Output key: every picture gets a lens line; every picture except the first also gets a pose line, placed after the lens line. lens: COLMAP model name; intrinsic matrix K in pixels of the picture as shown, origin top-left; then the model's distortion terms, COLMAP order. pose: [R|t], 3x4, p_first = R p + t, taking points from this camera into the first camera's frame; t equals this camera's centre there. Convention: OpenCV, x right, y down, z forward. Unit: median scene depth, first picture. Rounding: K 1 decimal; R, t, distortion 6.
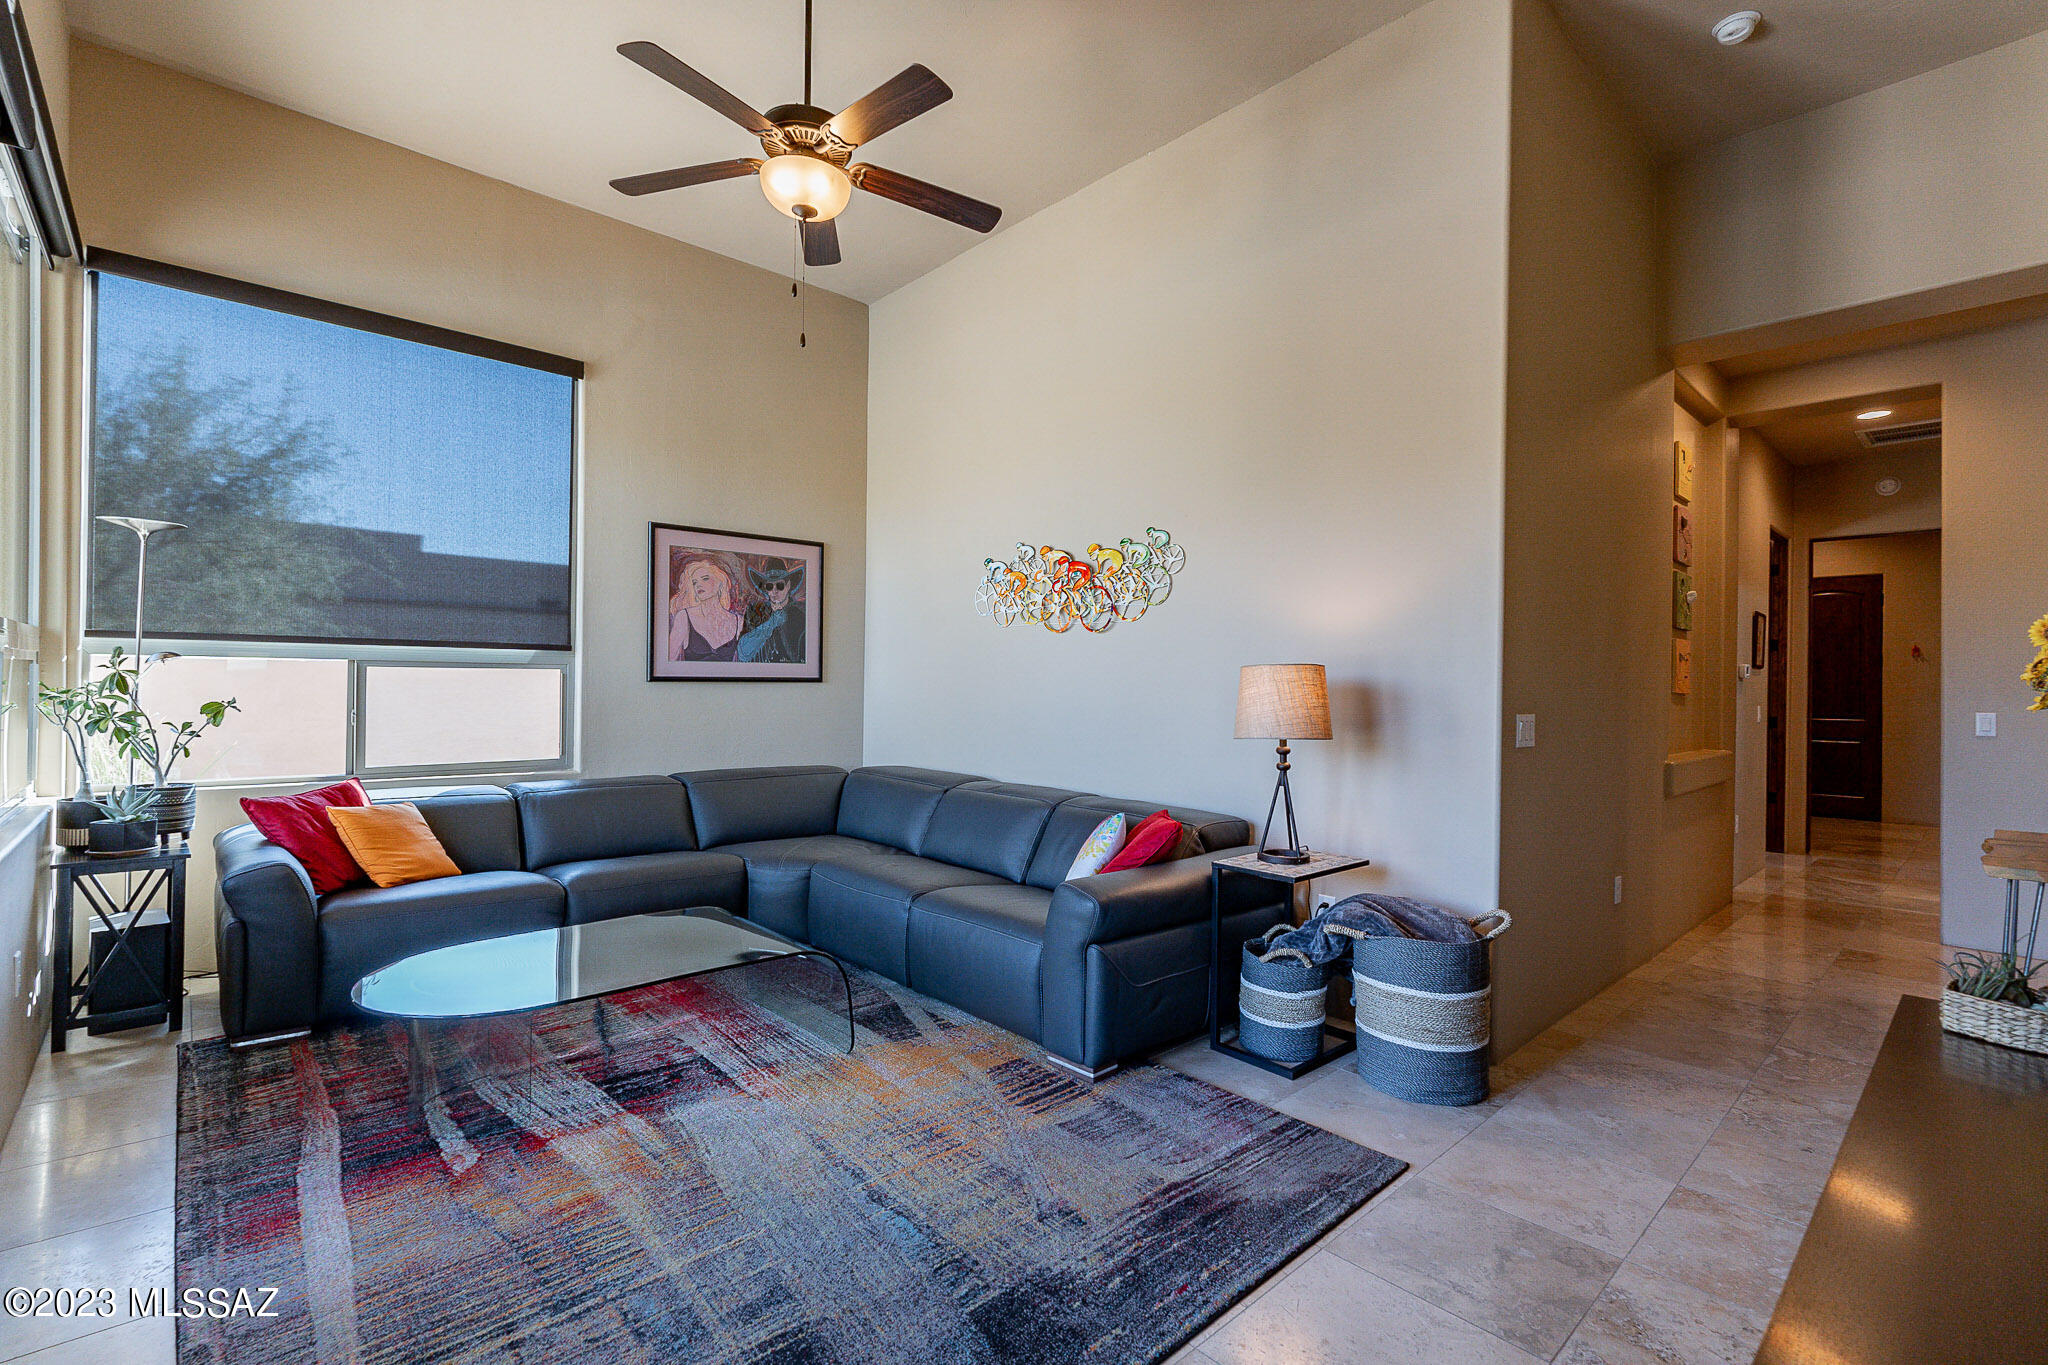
lens RADIAL K [[892.9, 0, 1021.2], [0, 892.9, 681.8], [0, 0, 1]] dist [-0.006023, 0.001376]
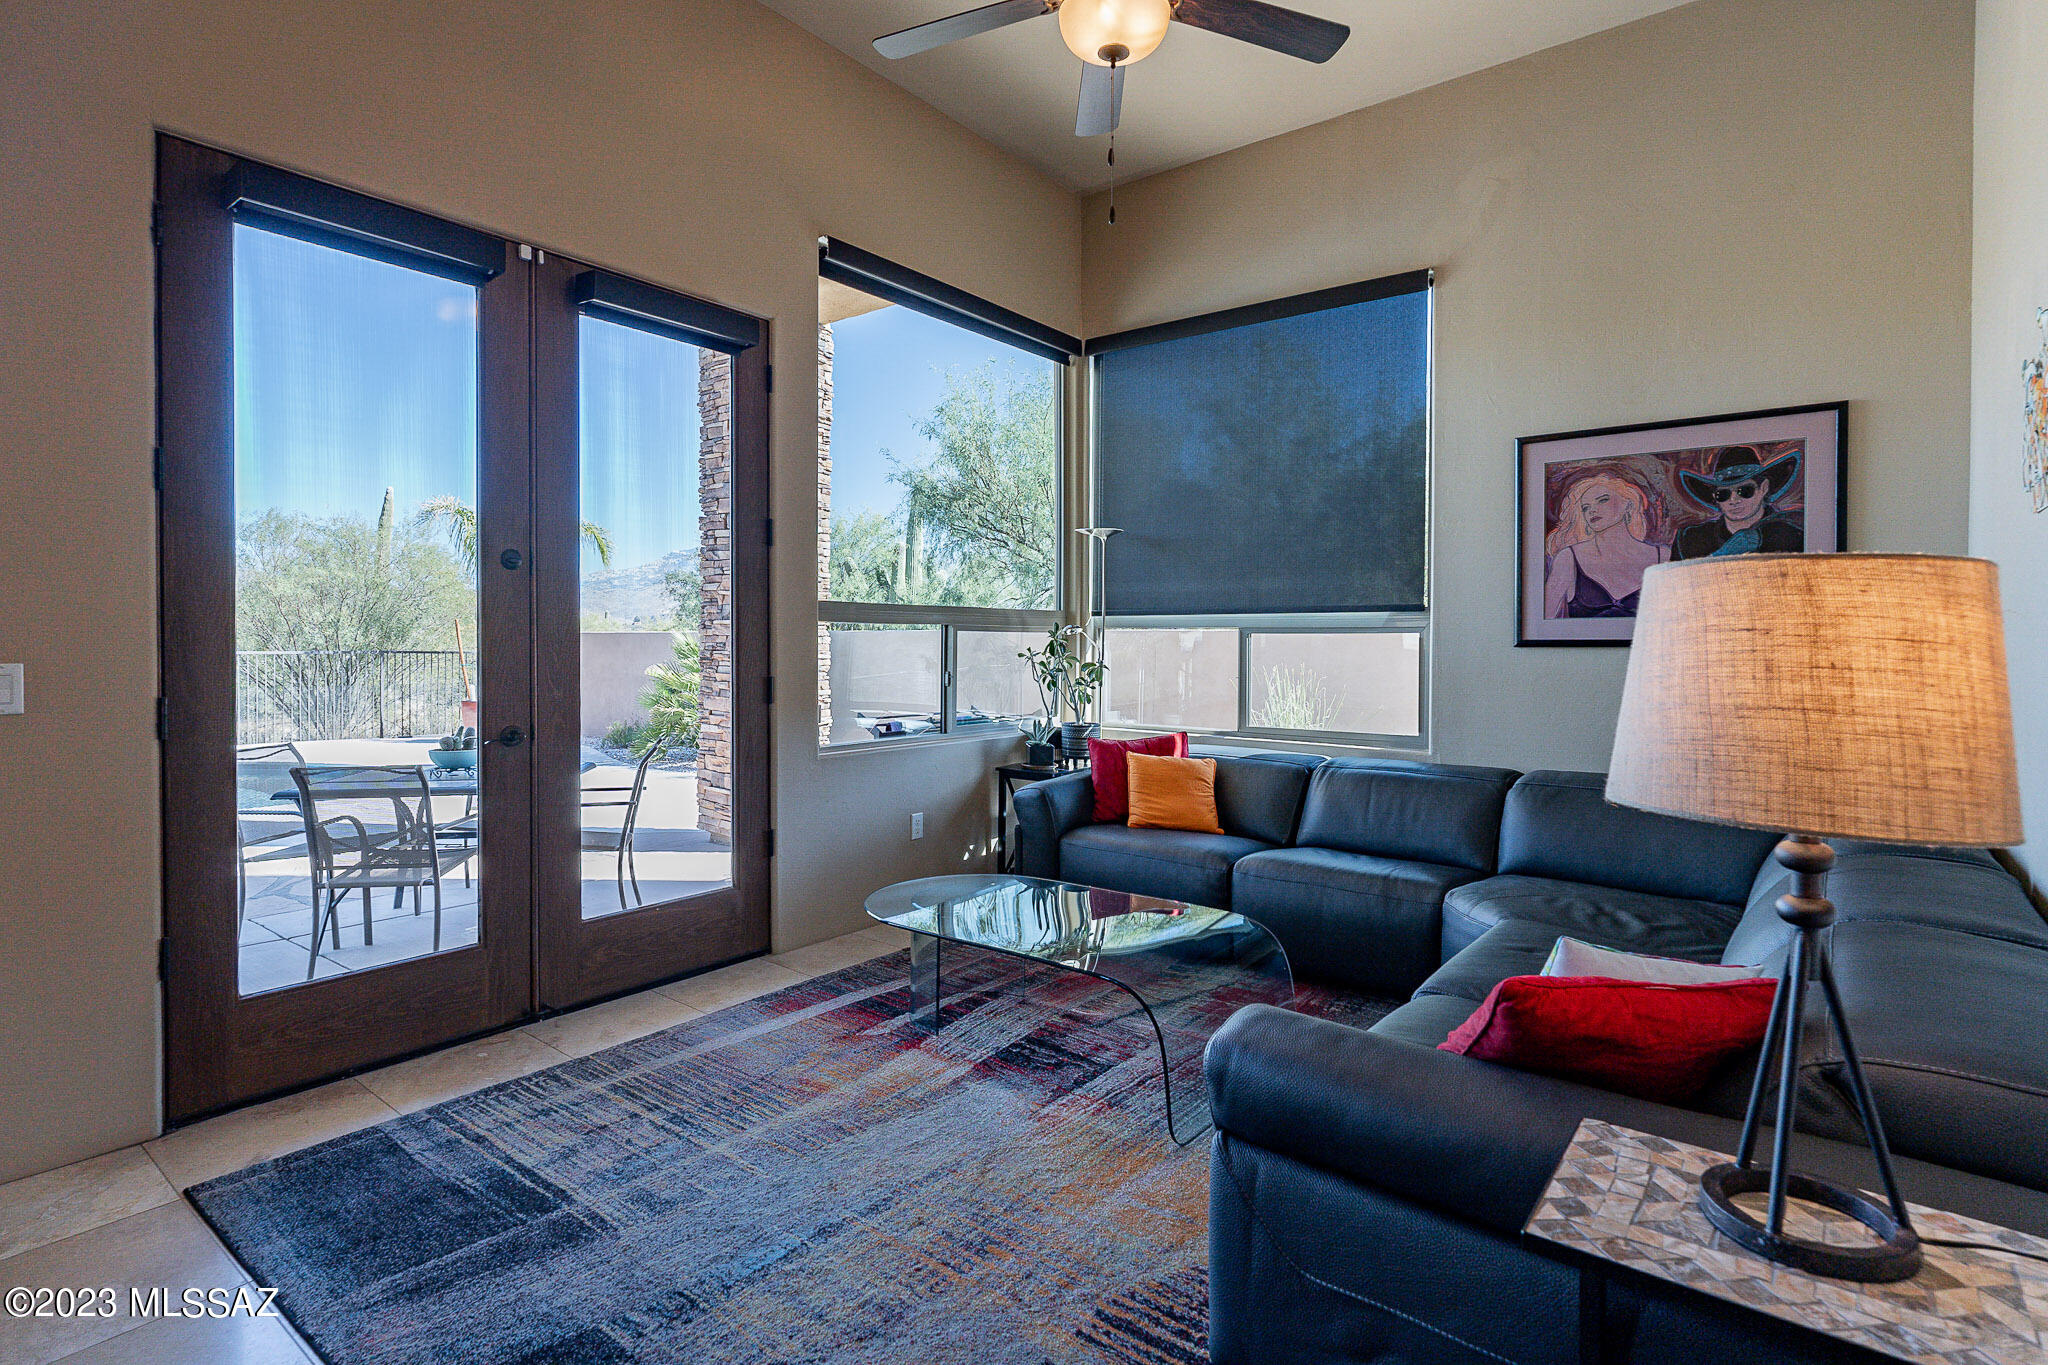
lens RADIAL K [[998.2, 0, 1017.4], [0, 998.2, 646.7], [0, 0, 1]] dist [-0.004564, 0.001777]
pose [[0.181645, -0.007122, -0.983338, 0.599956], [-0.001202, 0.999971, -0.007464, 0.011655], [0.983363, 0.002537, 0.181631, 0.723656]]
